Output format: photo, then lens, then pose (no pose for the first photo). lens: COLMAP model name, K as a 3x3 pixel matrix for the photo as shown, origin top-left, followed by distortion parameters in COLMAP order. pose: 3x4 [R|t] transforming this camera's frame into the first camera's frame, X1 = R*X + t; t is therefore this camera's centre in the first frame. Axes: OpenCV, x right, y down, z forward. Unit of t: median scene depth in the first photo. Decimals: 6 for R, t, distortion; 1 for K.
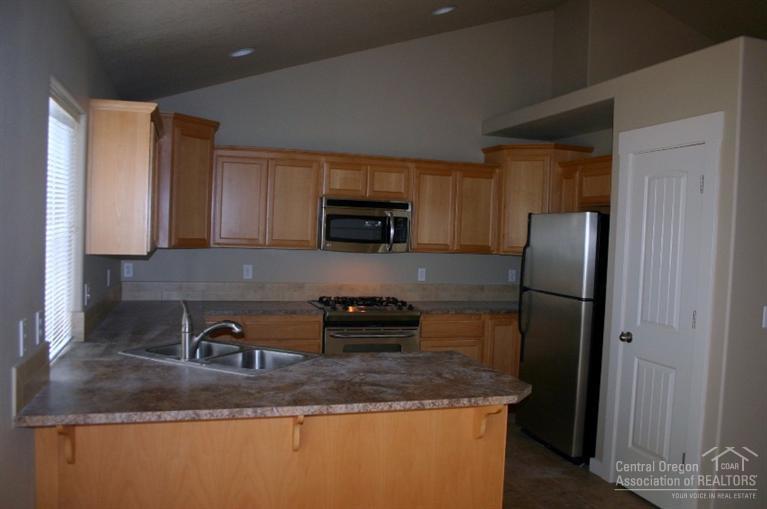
lens RADIAL K [[647.9, 0, 383.5], [0, 647.9, 254.5], [0, 0, 1]] dist [-0.252901, 0.652426]
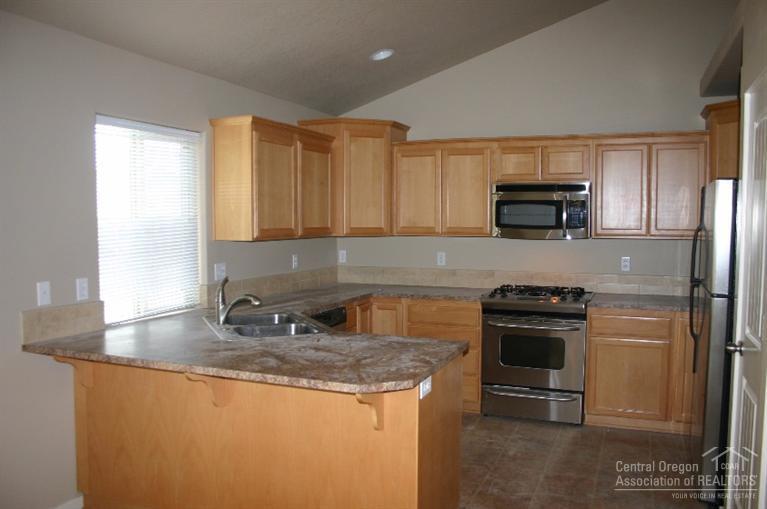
lens RADIAL K [[642.1, 0, 383.7], [0, 642.1, 192.5], [0, 0, 1]] dist [-0.062890, 0.000997]
pose [[0.786621, -0.053722, -0.615094, 0.382036], [0.001211, 0.996340, -0.085471, 0.009359], [0.617435, 0.066489, 0.783807, 0.123572]]
